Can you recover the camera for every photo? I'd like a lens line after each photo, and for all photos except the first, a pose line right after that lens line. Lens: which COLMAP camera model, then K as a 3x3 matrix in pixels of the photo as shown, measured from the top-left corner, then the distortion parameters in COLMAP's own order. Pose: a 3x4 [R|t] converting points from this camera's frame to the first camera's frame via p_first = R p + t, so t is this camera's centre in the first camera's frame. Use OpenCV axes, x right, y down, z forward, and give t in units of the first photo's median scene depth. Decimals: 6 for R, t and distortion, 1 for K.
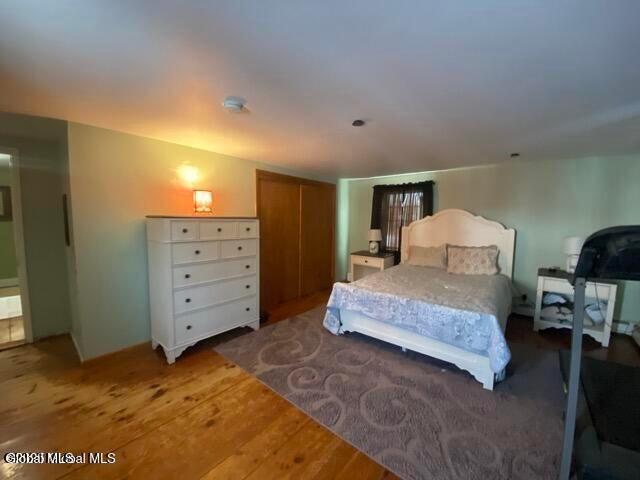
lens RADIAL K [[259.3, 0, 317.7], [0, 259.3, 242.8], [0, 0, 1]] dist [-0.004464, -0.001175]
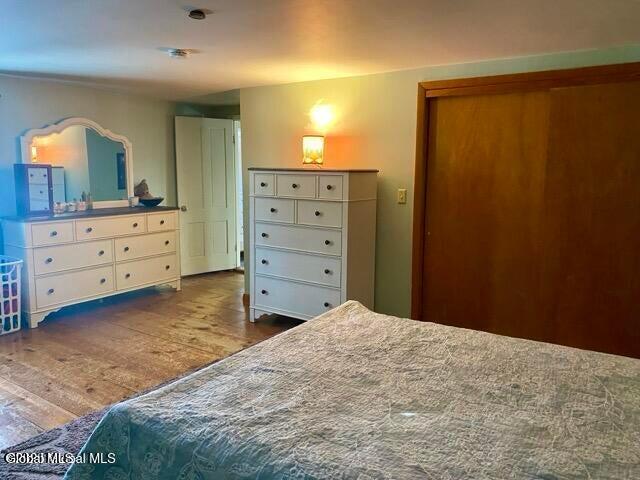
lens RADIAL K [[496.2, 0, 322.7], [0, 496.2, 236.6], [0, 0, 1]] dist [0.049565, -0.042617]
pose [[0.093391, 0.121423, -0.988198, 1.251916], [-0.104437, 0.988255, 0.111560, -0.082240], [0.990137, 0.092786, 0.104976, 1.044188]]
